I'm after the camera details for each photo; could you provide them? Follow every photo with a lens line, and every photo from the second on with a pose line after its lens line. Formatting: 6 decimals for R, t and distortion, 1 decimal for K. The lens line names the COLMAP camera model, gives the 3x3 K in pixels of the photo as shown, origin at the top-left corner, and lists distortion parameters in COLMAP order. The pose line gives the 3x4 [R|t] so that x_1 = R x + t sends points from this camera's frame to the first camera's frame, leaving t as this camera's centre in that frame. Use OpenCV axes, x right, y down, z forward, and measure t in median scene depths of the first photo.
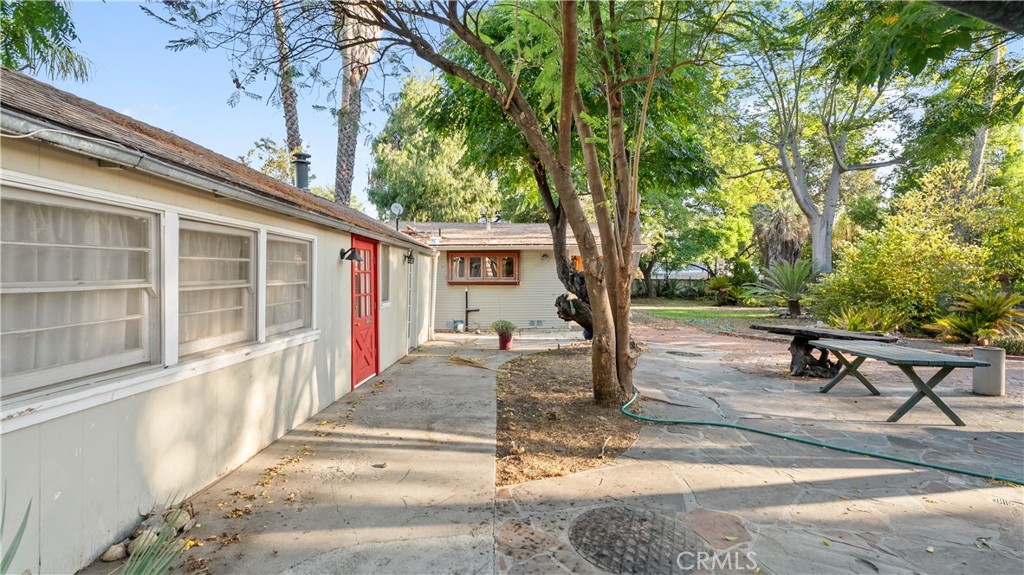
lens RADIAL K [[472.9, 0, 512.2], [0, 472.9, 285.0], [0, 0, 1]] dist [-0.002342, 0.001608]
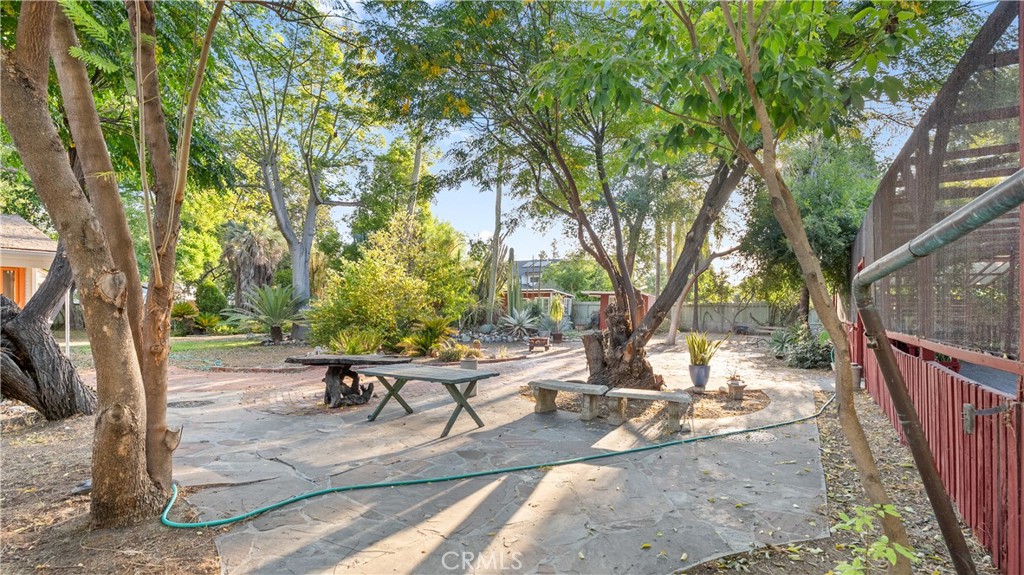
lens RADIAL K [[472.9, 0, 501.8], [0, 472.9, 309.8], [0, 0, 1]] dist [-0.002342, 0.001608]
pose [[0.490276, -0.007269, 0.871537, -0.048331], [0.006706, 0.999967, 0.004568, -0.005101], [-0.871541, 0.003605, 0.490309, 0.192043]]
